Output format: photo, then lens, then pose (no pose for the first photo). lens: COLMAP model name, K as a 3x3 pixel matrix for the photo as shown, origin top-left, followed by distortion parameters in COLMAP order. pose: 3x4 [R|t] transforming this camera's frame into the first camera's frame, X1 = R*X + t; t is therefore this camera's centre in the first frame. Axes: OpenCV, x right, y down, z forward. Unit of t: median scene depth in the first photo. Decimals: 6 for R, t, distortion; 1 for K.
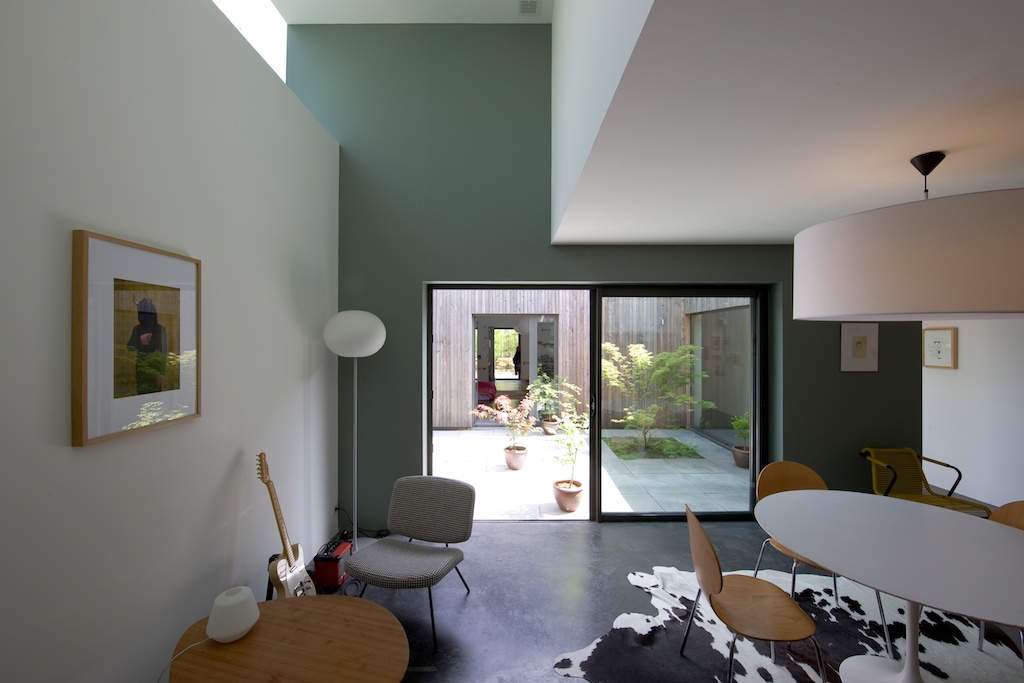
lens RADIAL K [[407.1, 0, 512.8], [0, 407.1, 339.0], [0, 0, 1]] dist [-0.002245, 0.000968]
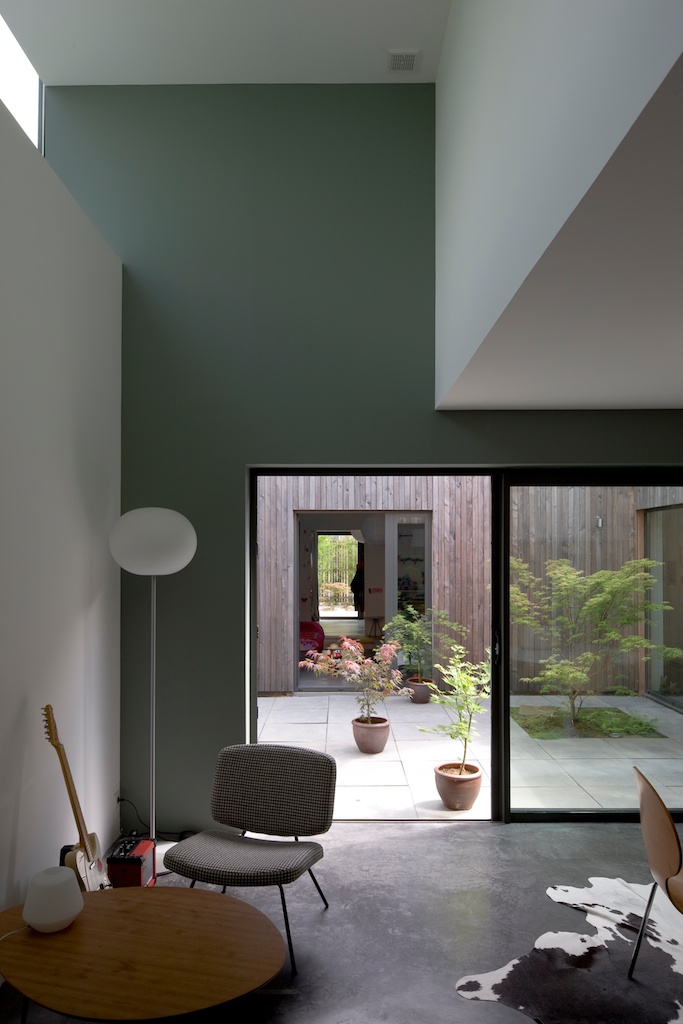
lens RADIAL K [[693.8, 0, 328.8], [0, 693.8, 546.7], [0, 0, 1]] dist [-0.012163, 0.006879]
pose [[0.999822, -0.001195, -0.018849, -0.069776], [0.001068, 0.999977, -0.006761, 0.003768], [0.018857, 0.006739, 0.999799, -0.174940]]
